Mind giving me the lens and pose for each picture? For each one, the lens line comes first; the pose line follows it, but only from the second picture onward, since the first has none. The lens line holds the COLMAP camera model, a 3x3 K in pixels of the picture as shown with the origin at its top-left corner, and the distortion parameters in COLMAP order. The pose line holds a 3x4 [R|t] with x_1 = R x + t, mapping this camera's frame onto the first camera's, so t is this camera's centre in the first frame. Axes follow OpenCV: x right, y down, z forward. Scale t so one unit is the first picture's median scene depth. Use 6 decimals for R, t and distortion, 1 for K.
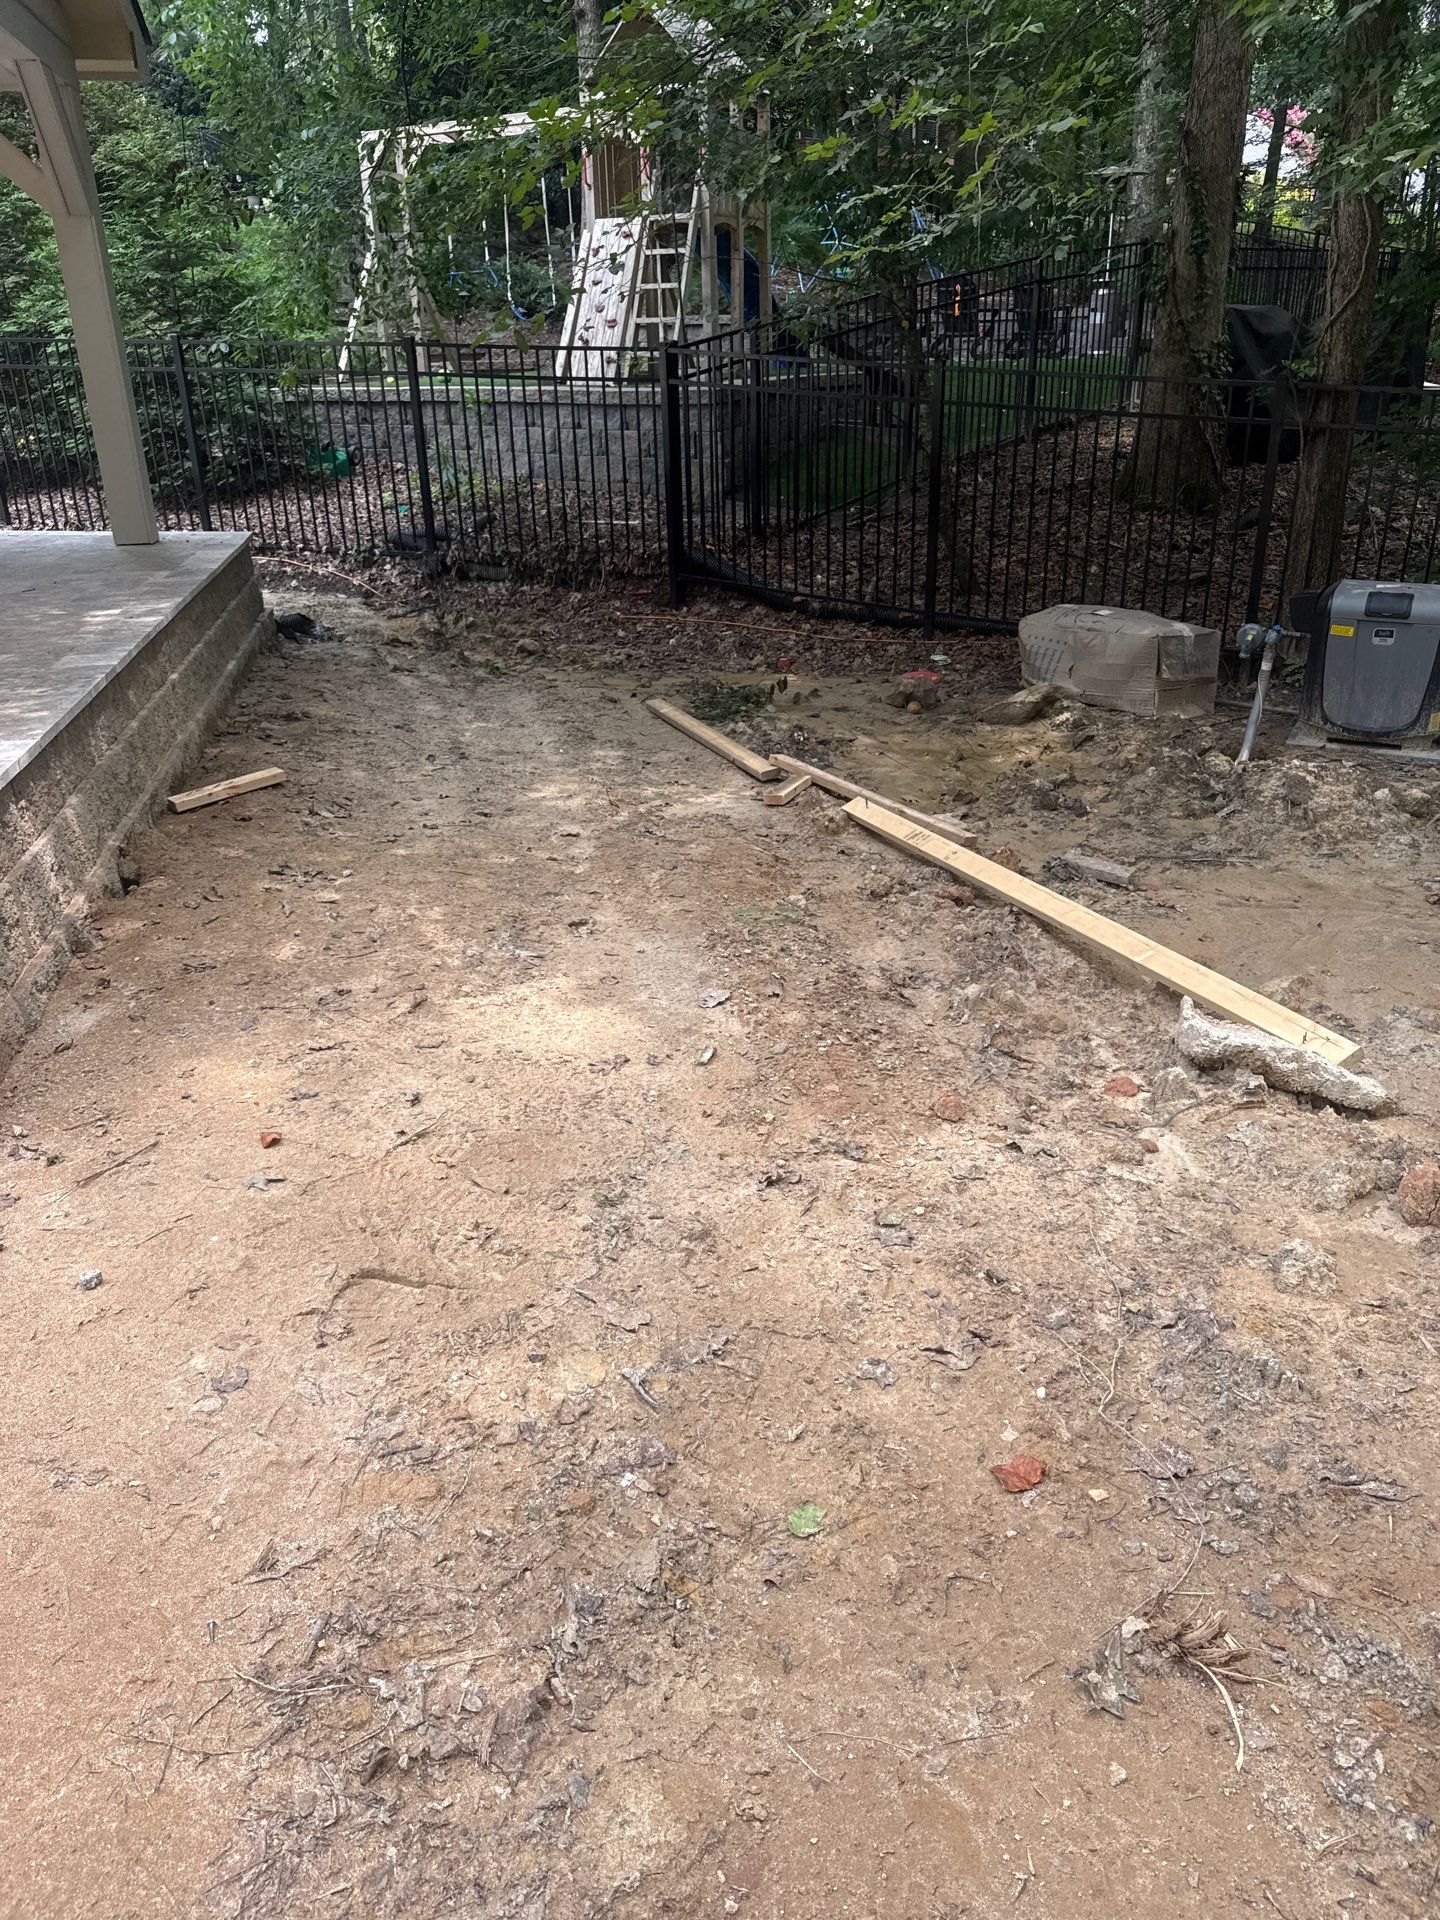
lens RADIAL K [[1350.0, 0, 720.0], [0, 1350.0, 960.0], [0, 0, 1]] dist [0.171092, -0.318843]
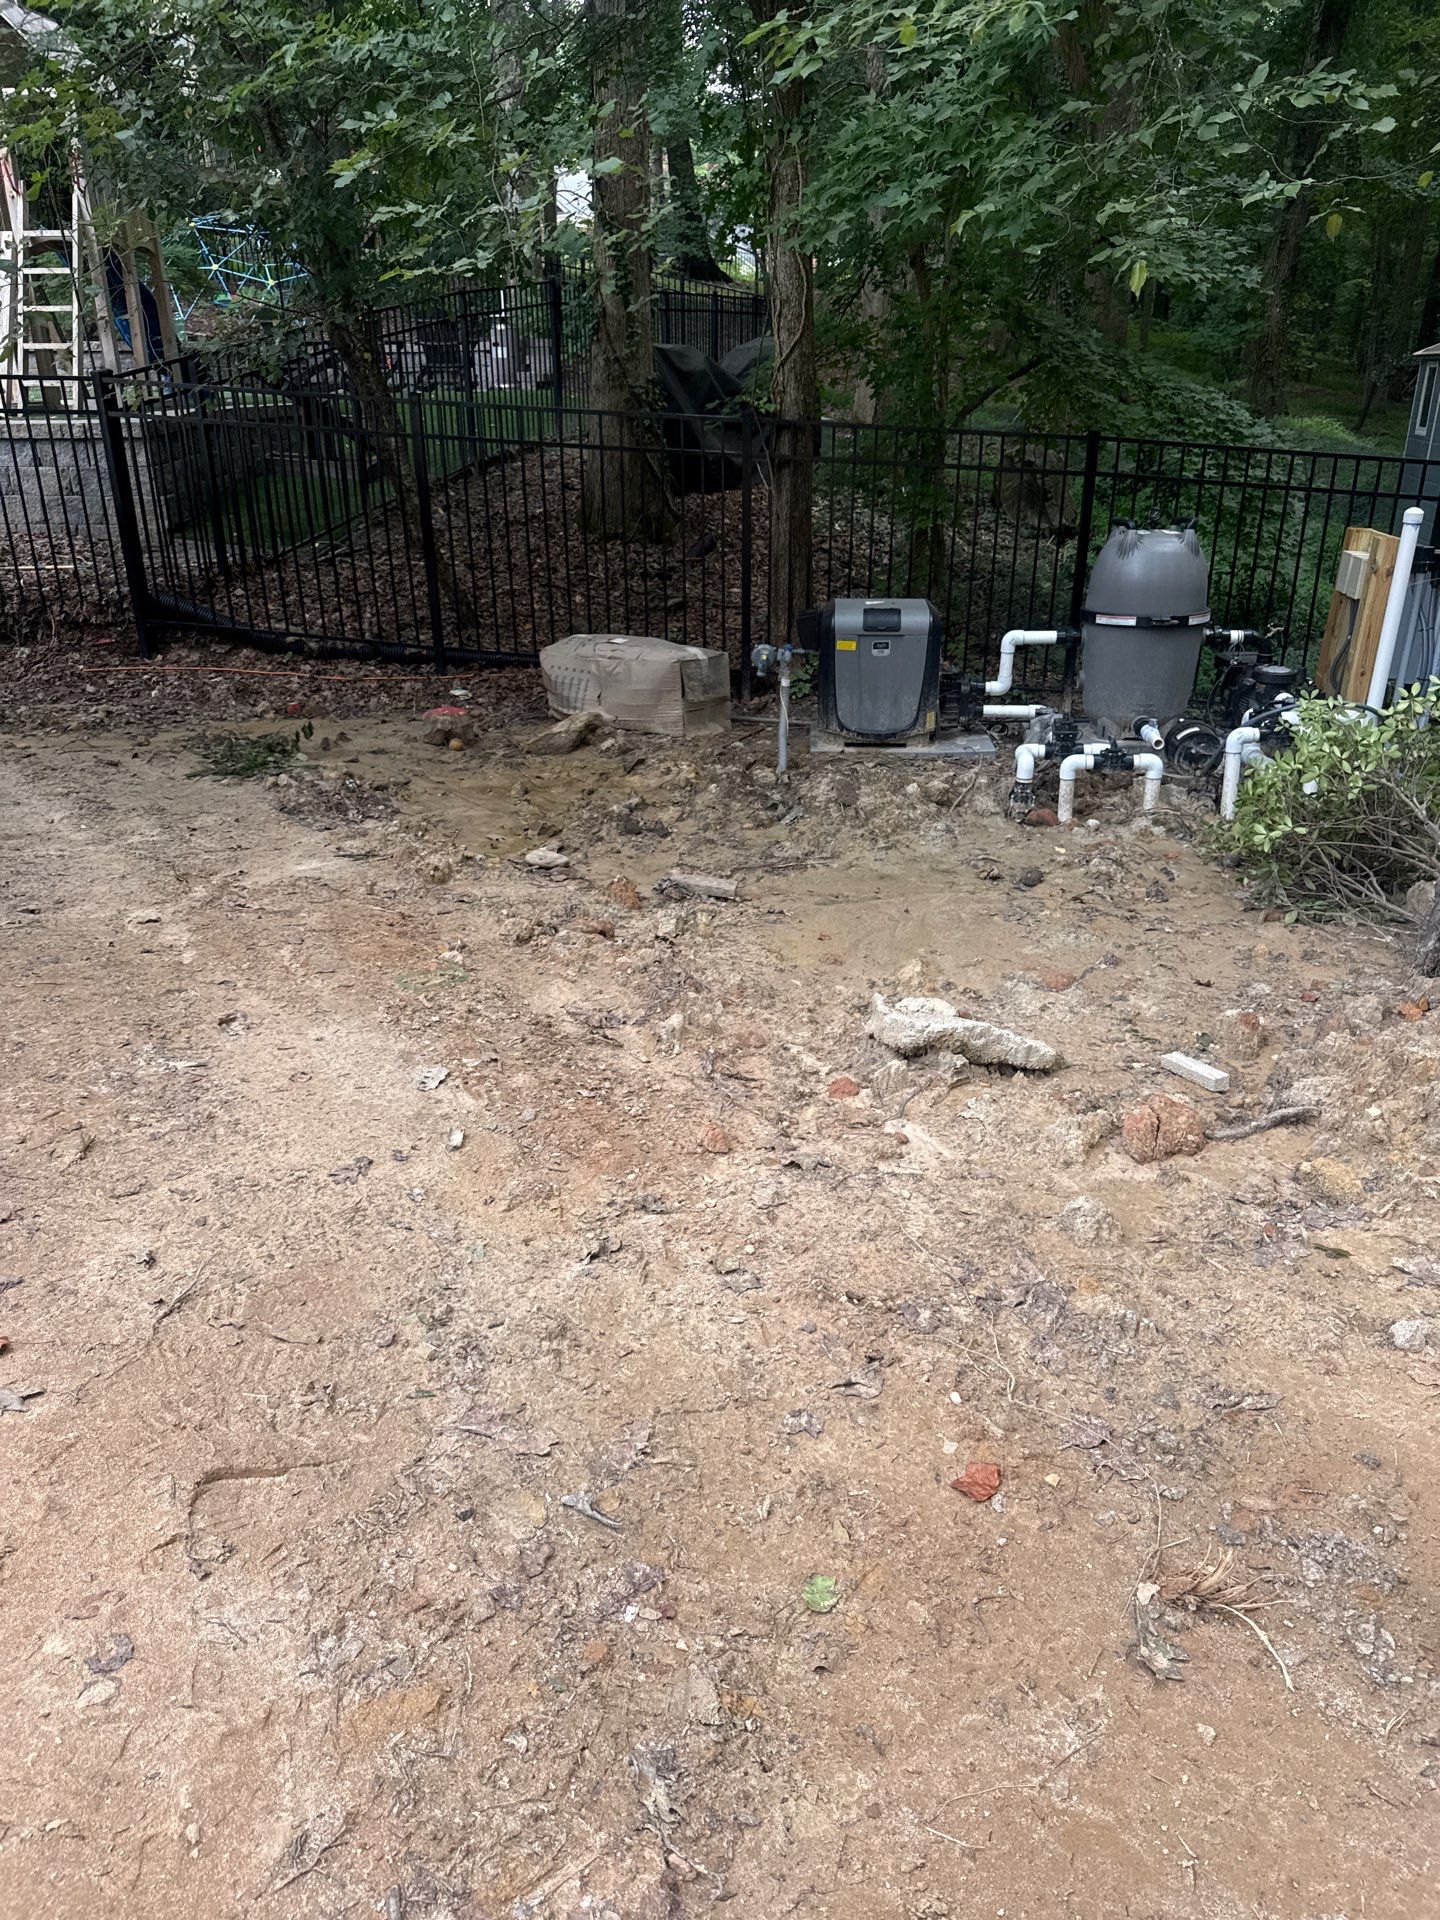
lens RADIAL K [[1350.0, 0, 720.0], [0, 1350.0, 960.0], [0, 0, 1]] dist [0.171092, -0.318843]
pose [[0.915245, -0.148305, 0.374610, -0.100665], [0.155383, 0.987788, 0.011427, -0.018645], [-0.371730, 0.047749, 0.927112, 0.035504]]
